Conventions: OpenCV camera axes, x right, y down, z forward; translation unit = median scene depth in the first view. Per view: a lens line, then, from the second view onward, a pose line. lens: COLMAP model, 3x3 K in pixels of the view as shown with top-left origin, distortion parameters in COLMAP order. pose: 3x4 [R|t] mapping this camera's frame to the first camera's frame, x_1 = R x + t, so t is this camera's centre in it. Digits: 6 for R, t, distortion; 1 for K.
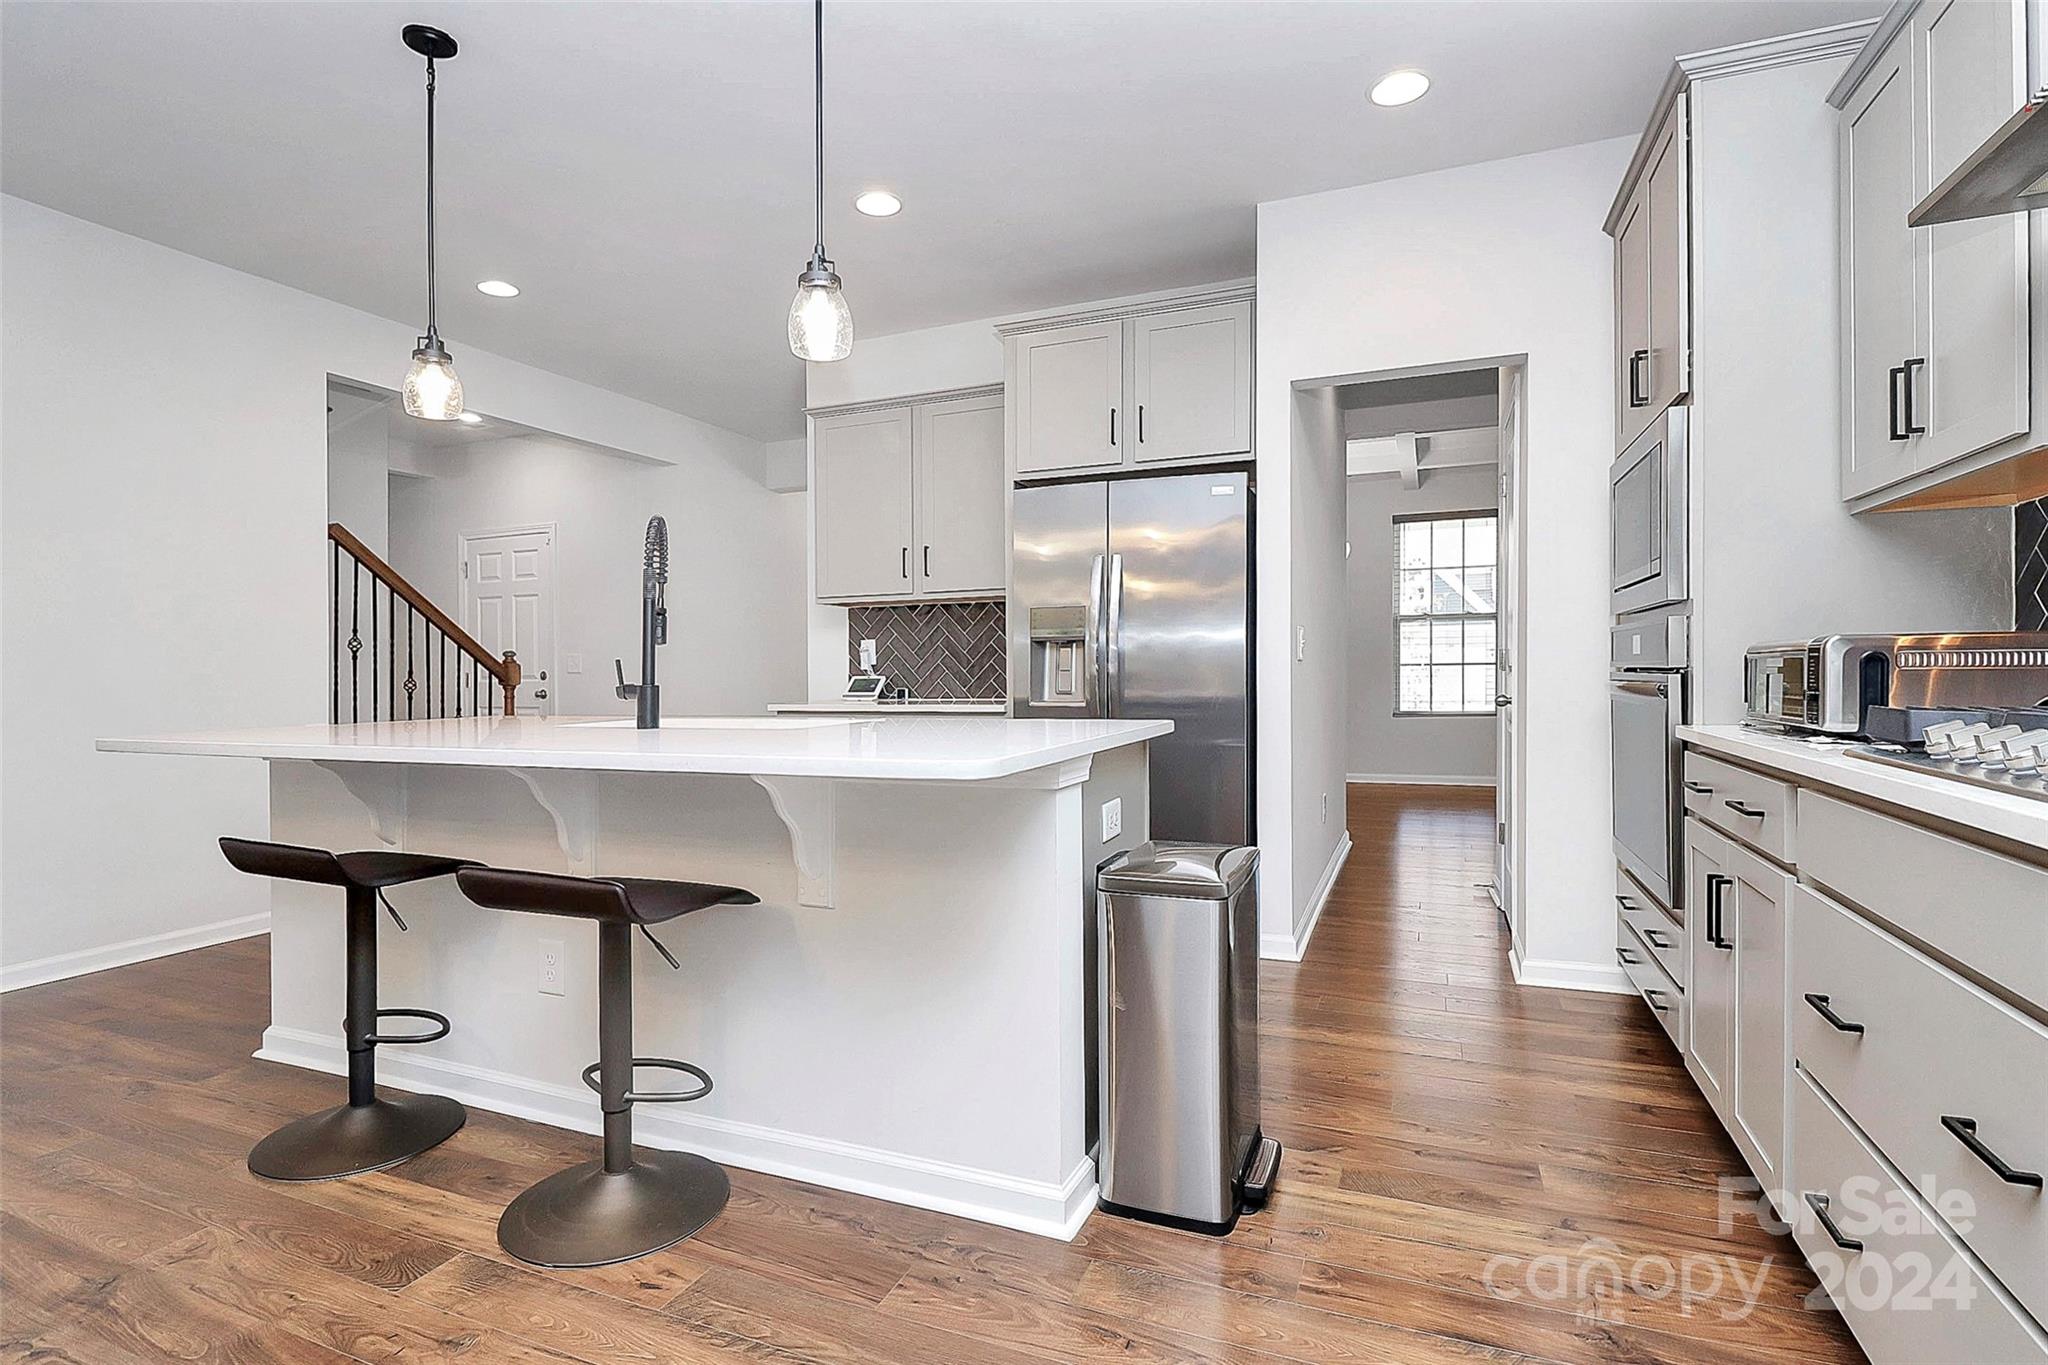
lens RADIAL K [[973.7, 0, 1017.8], [0, 973.7, 682.1], [0, 0, 1]] dist [-0.000223, -0.007268]
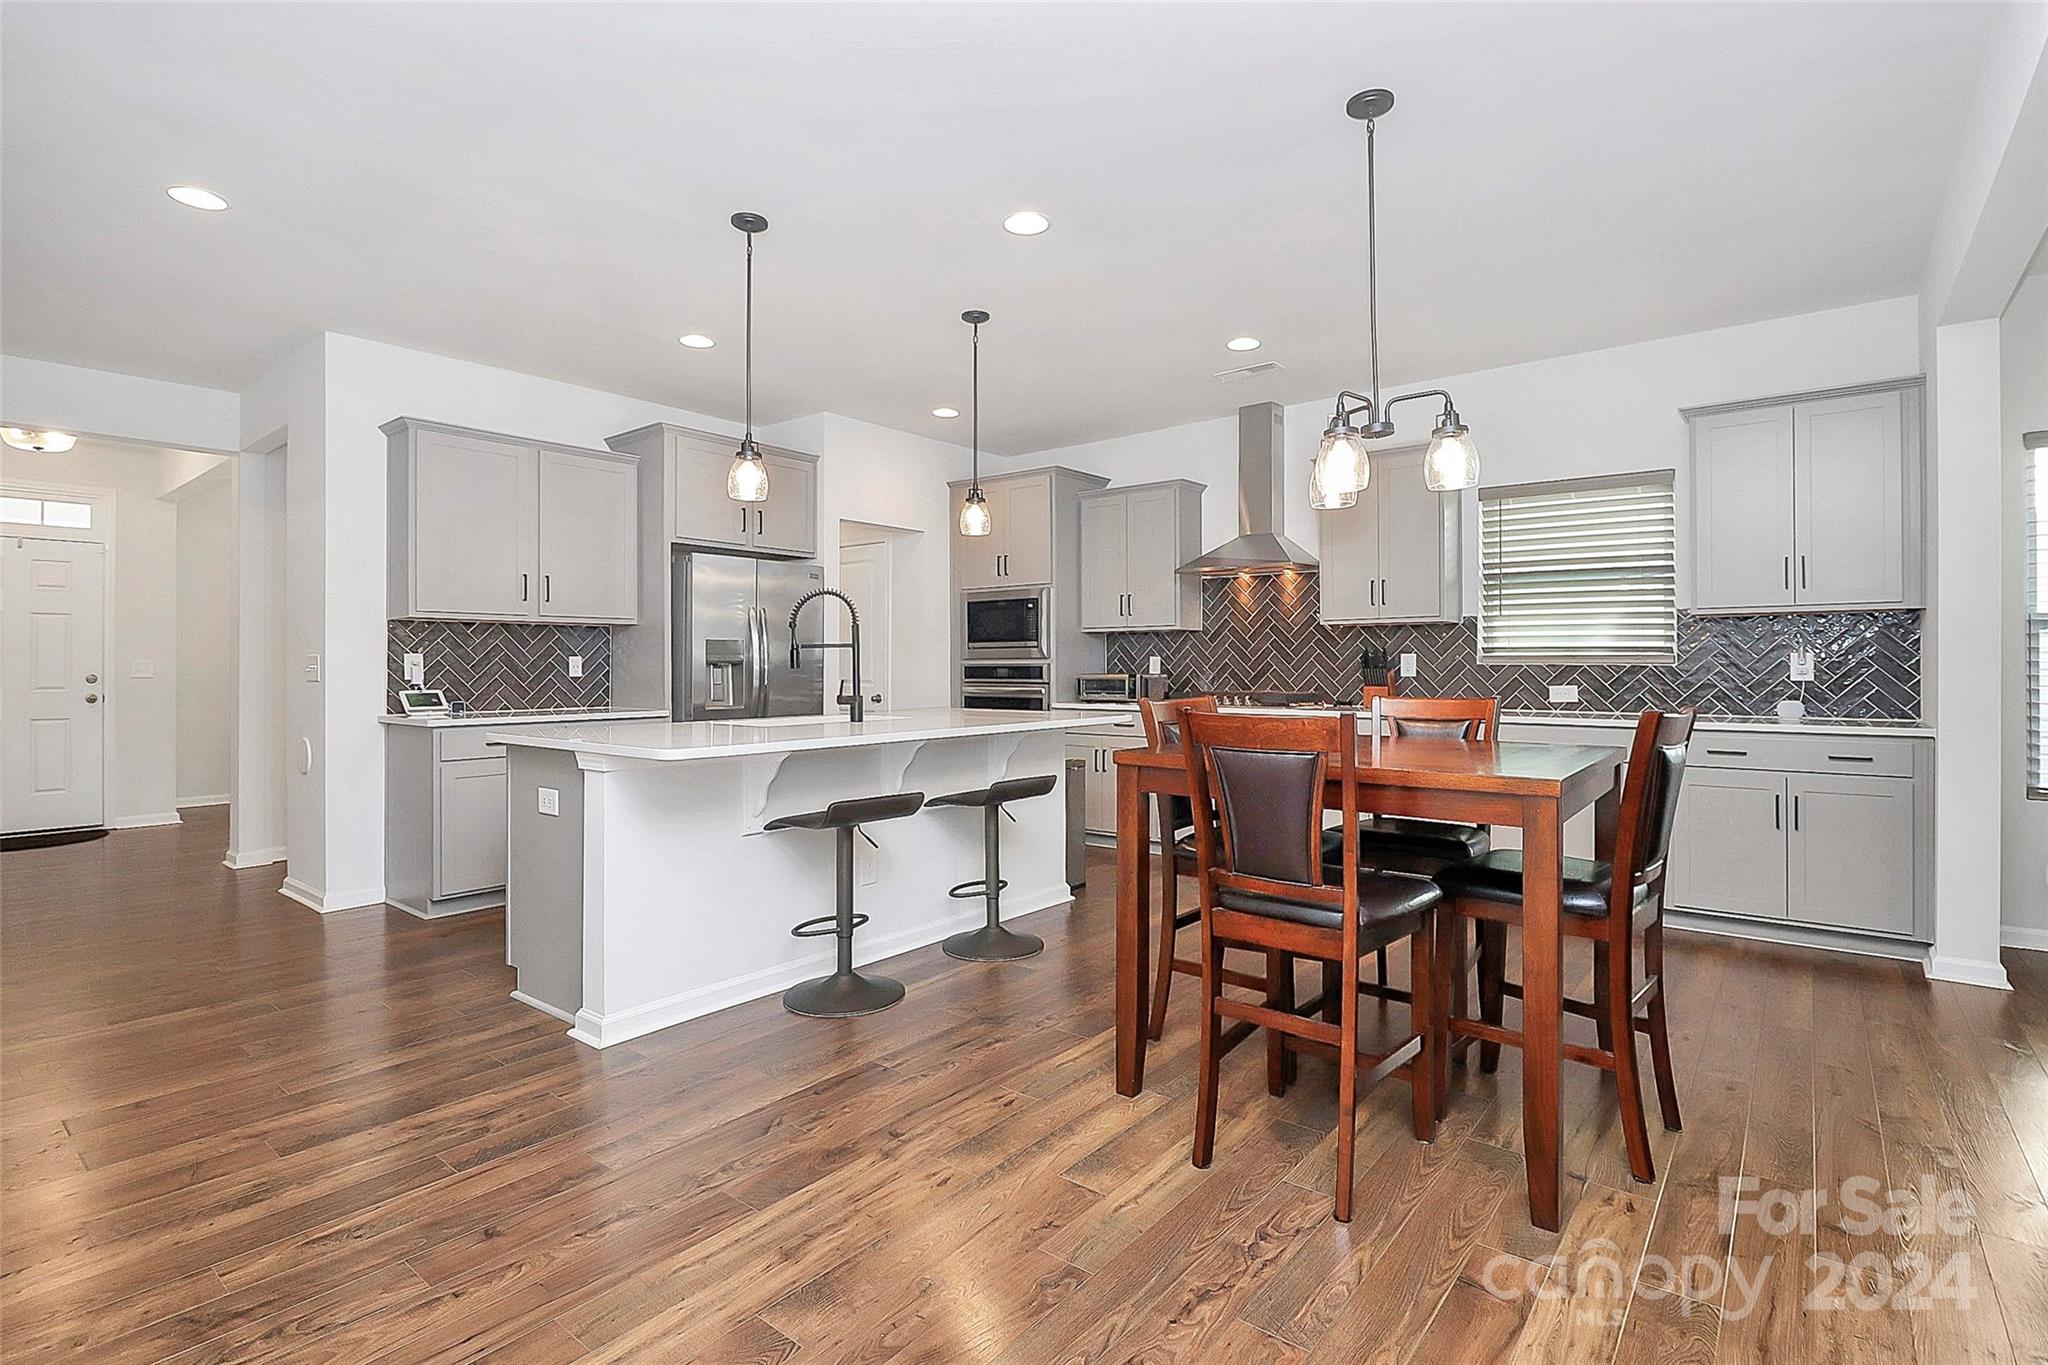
lens RADIAL K [[973.7, 0, 1026.7], [0, 973.7, 655.5], [0, 0, 1]] dist [-0.000223, -0.007268]
pose [[0.286341, 0.021658, 0.957883, -1.408493], [0.012378, 0.999577, -0.026301, -0.013144], [-0.958048, 0.019388, 0.285952, 0.196154]]
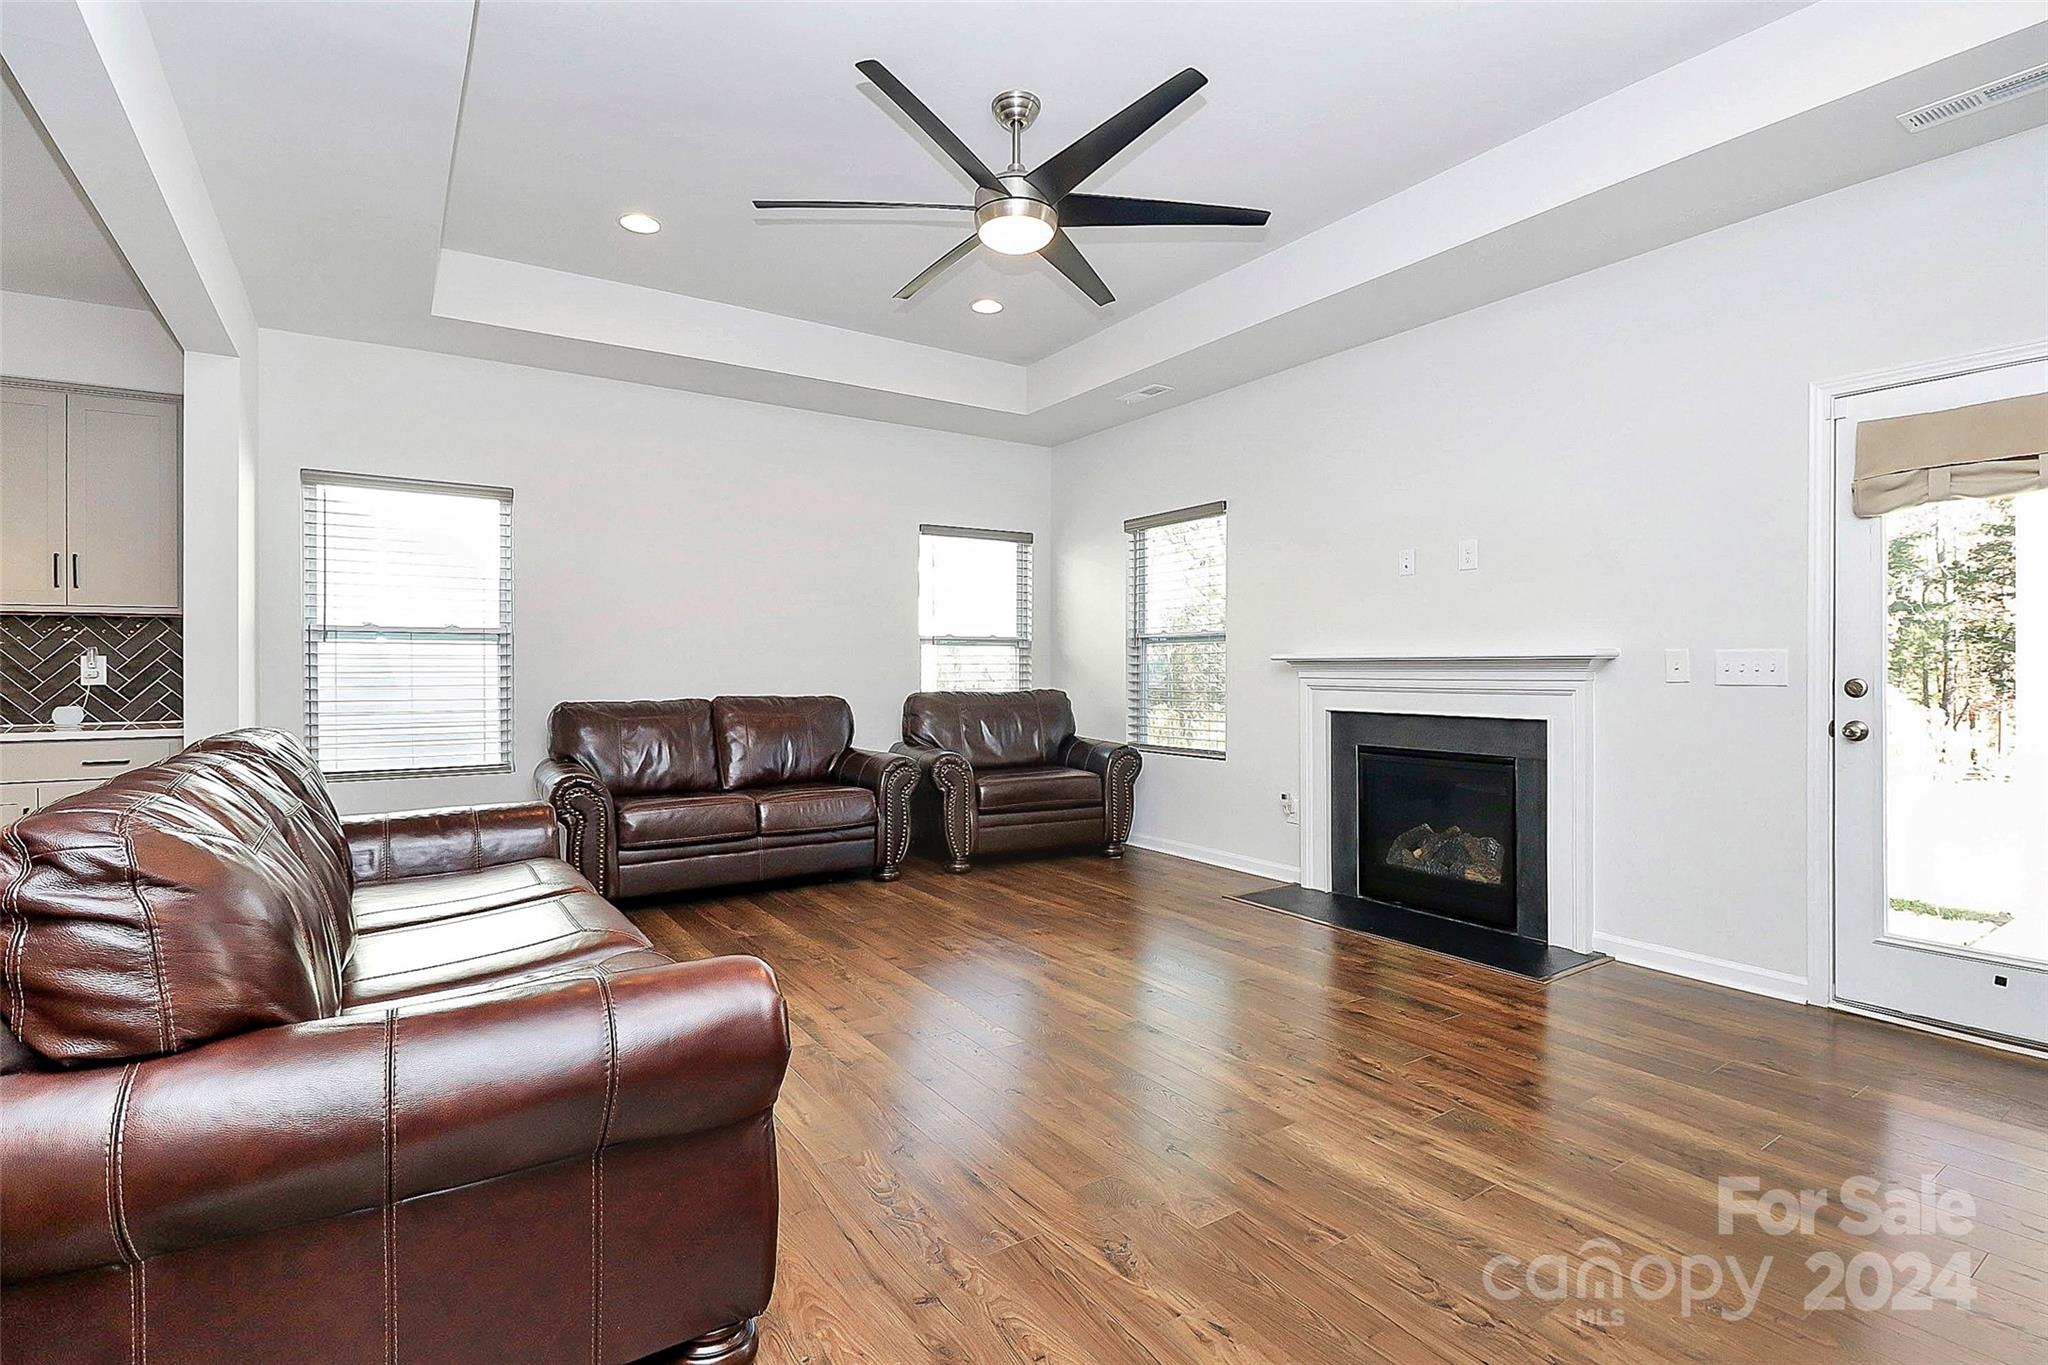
lens RADIAL K [[973.7, 0, 992.5], [0, 973.7, 676.0], [0, 0, 1]] dist [-0.000223, -0.007268]
pose [[-0.828704, 0.007500, 0.559638, -1.528538], [0.020030, 0.999667, 0.016264, -0.009177], [-0.559329, 0.024688, -0.828578, -0.051823]]
